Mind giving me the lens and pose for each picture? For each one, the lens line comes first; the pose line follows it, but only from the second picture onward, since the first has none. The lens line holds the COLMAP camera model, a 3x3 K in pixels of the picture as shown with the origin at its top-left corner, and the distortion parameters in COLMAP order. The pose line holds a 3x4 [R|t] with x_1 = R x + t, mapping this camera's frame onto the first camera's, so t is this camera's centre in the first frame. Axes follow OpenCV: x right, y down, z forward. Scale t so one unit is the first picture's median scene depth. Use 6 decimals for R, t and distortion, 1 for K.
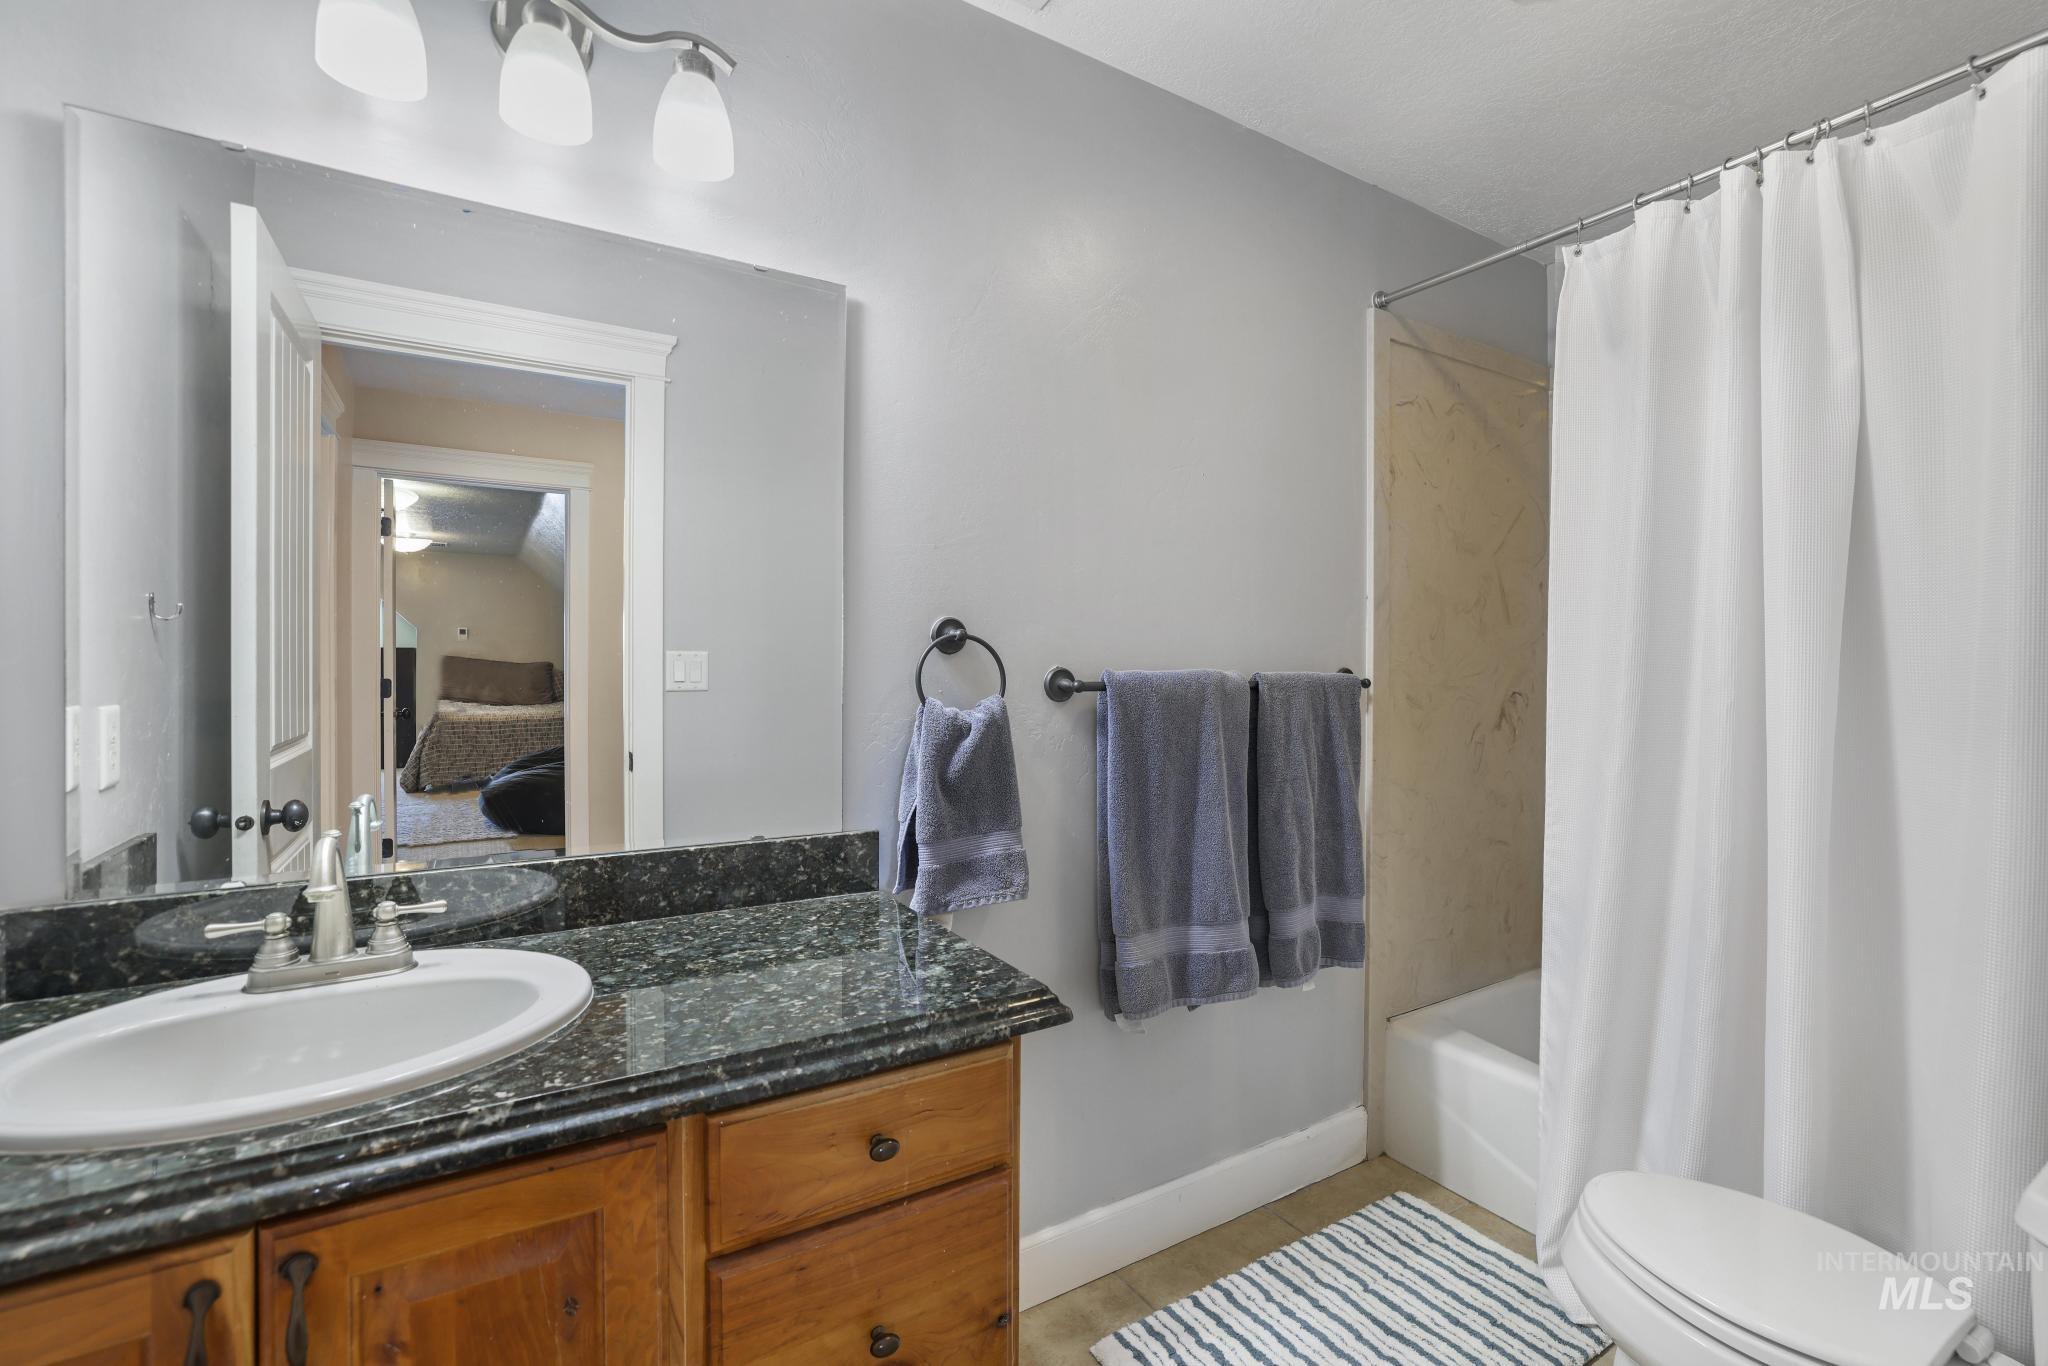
lens RADIAL K [[897.9, 0, 1022.3], [0, 897.9, 686.6], [0, 0, 1]] dist [-0.010788, 0.003843]
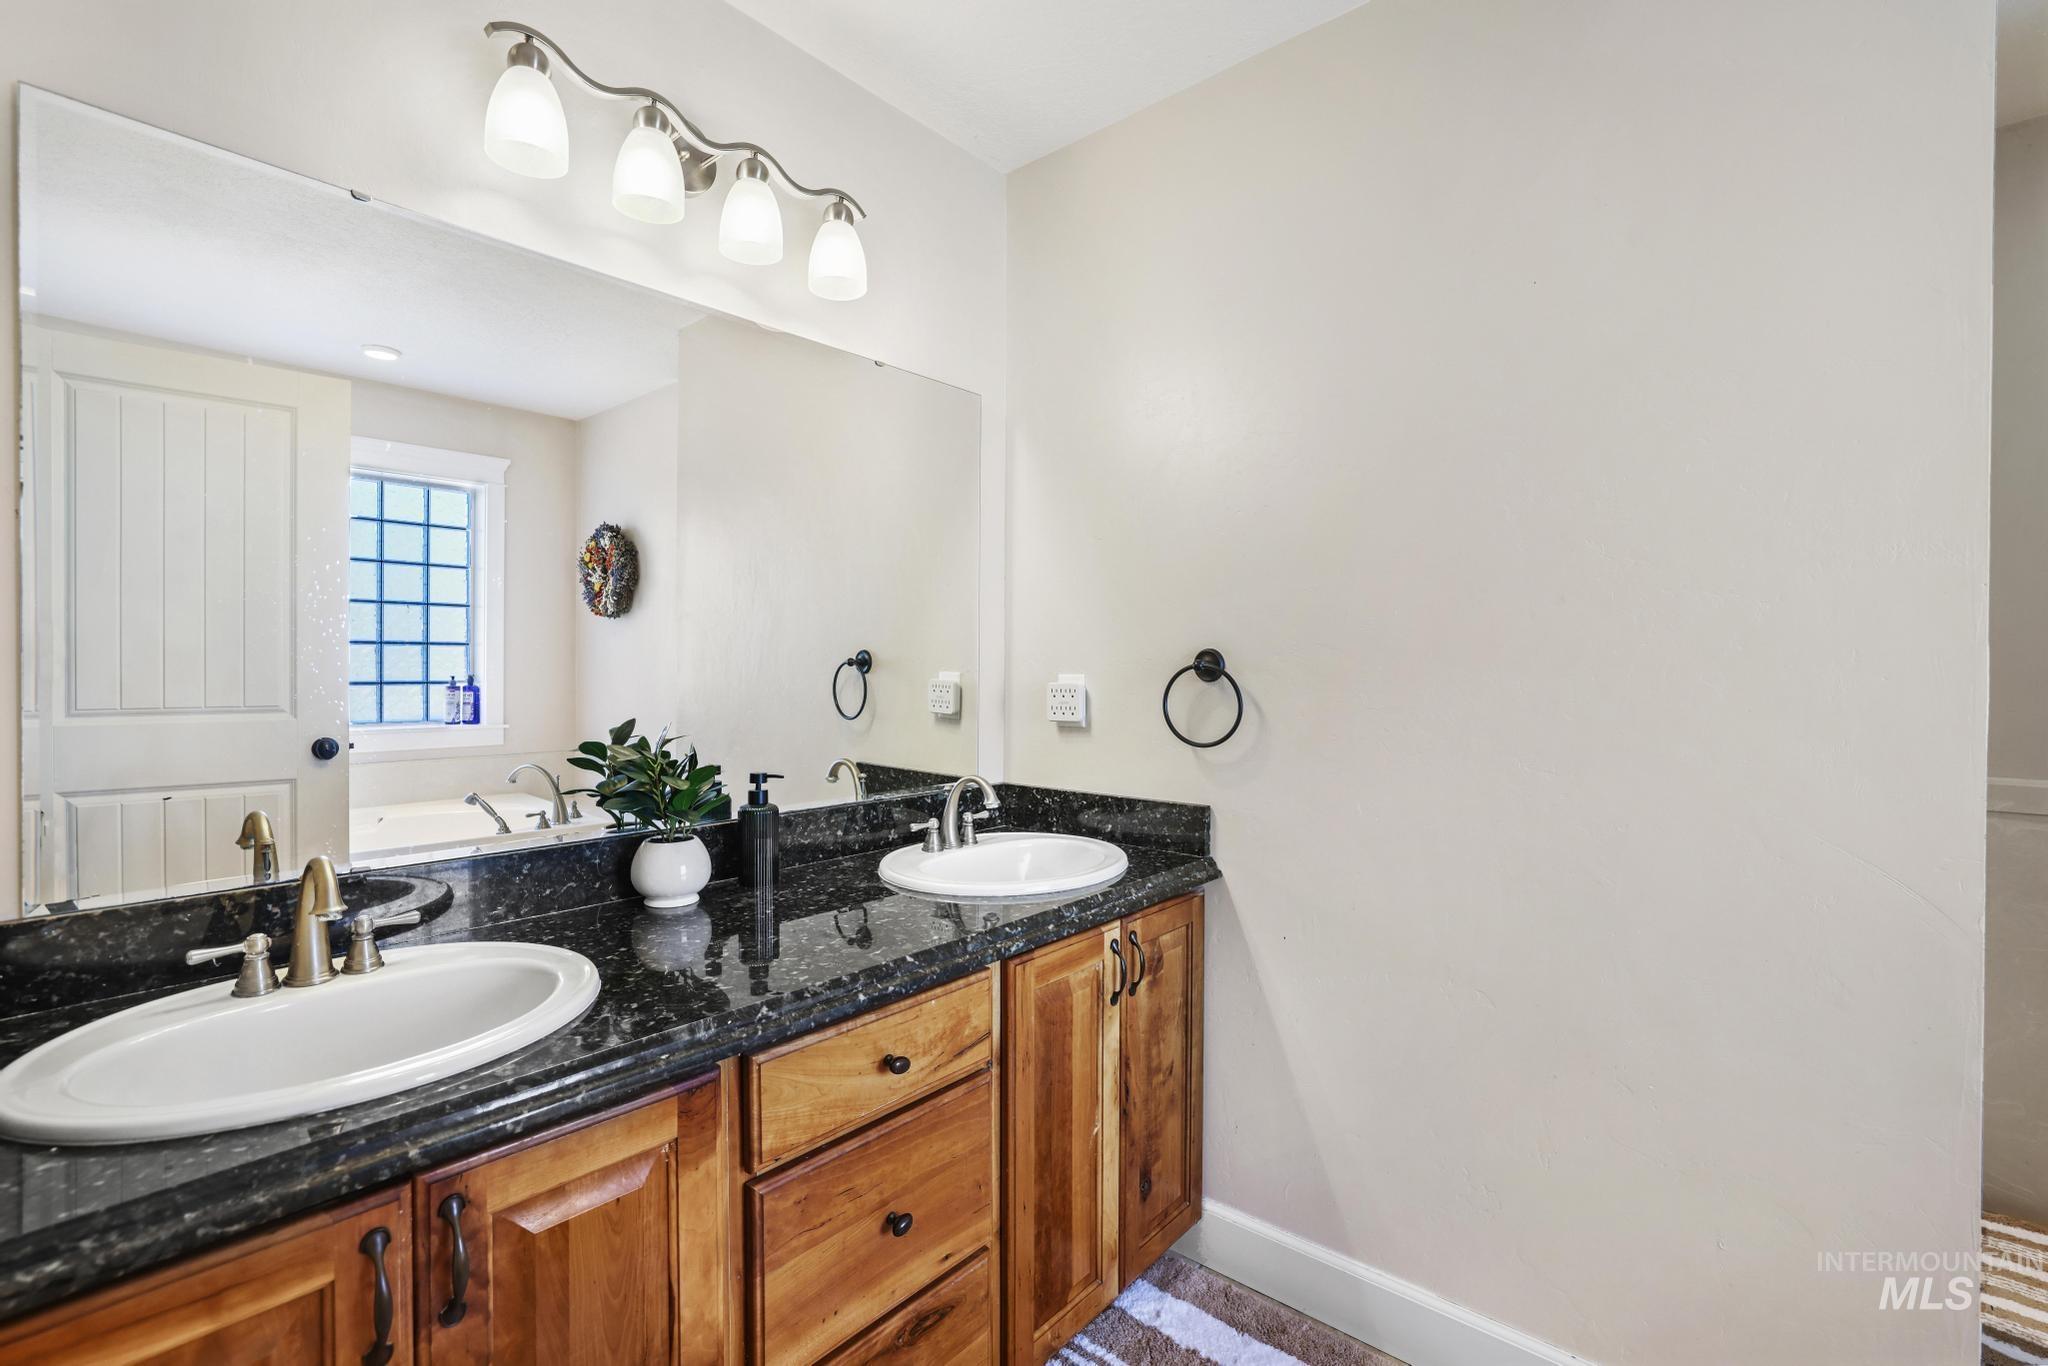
lens RADIAL K [[897.9, 0, 1018.4], [0, 897.9, 674.6], [0, 0, 1]] dist [-0.010788, 0.003843]
pose [[0.952234, 0.006542, 0.305300, -0.402166], [-0.001242, 0.999845, -0.017552, 0.000989], [-0.305367, 0.016334, 0.952095, -0.247274]]
